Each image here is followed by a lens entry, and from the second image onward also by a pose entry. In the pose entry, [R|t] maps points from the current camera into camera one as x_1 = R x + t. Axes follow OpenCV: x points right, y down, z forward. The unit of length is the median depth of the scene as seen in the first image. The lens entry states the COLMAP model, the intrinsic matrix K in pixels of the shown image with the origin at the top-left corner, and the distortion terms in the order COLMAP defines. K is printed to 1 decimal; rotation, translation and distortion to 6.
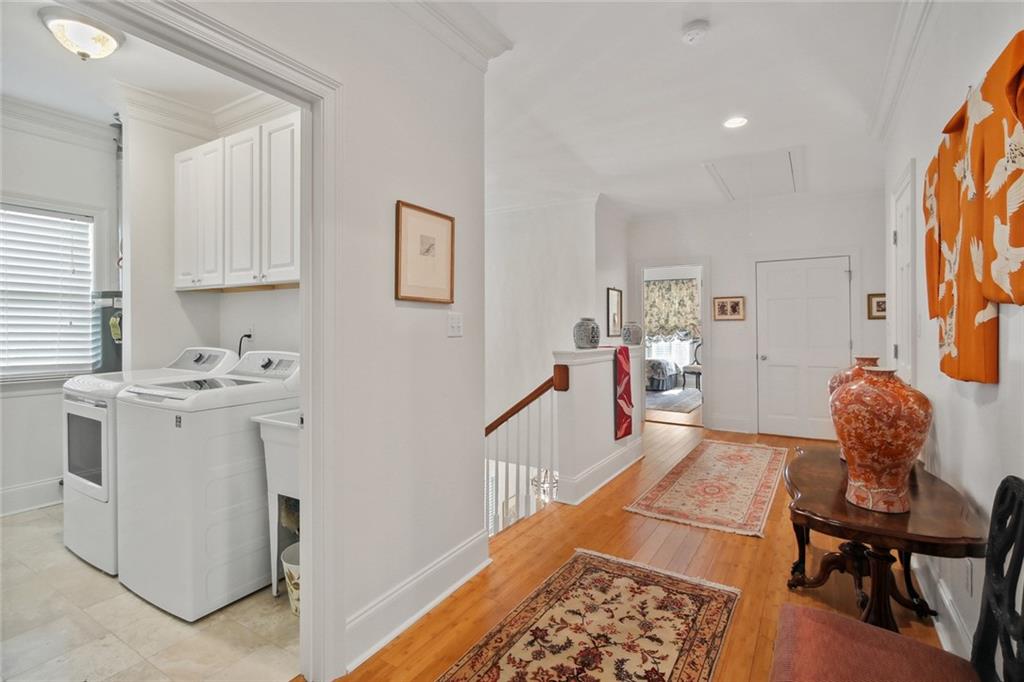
lens RADIAL K [[493.6, 0, 513.7], [0, 493.6, 328.0], [0, 0, 1]] dist [-0.004656, 0.003057]
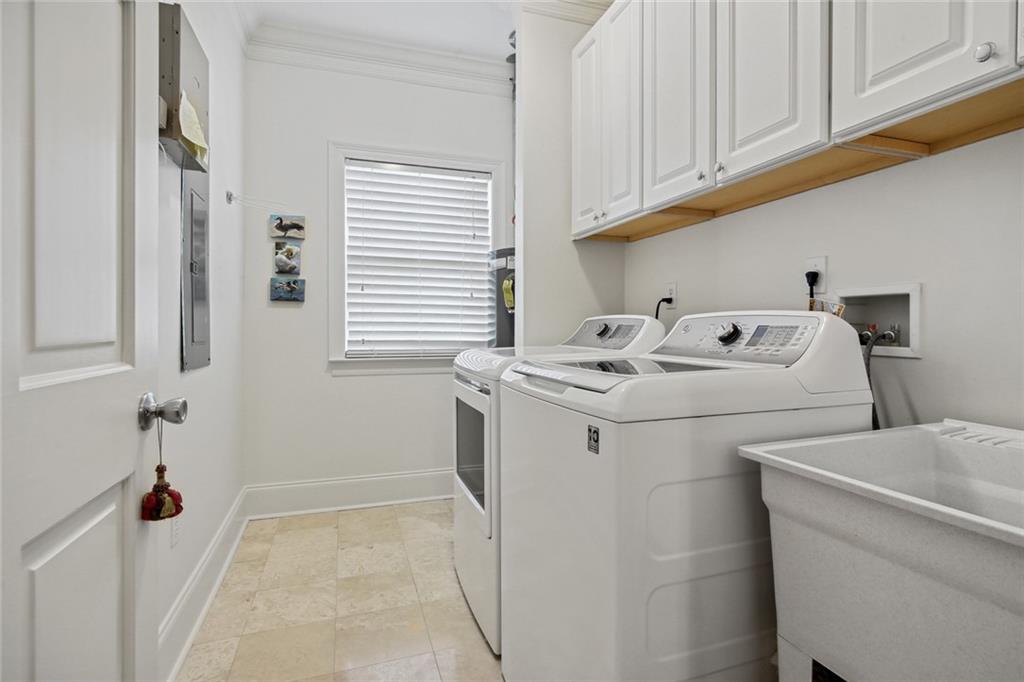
lens RADIAL K [[493.6, 0, 514.7], [0, 493.6, 335.6], [0, 0, 1]] dist [-0.004656, 0.003057]
pose [[0.768009, 0.008770, -0.640379, -0.304988], [-0.004229, 0.999954, 0.008623, 0.061925], [0.640425, -0.003915, 0.768011, 0.413989]]
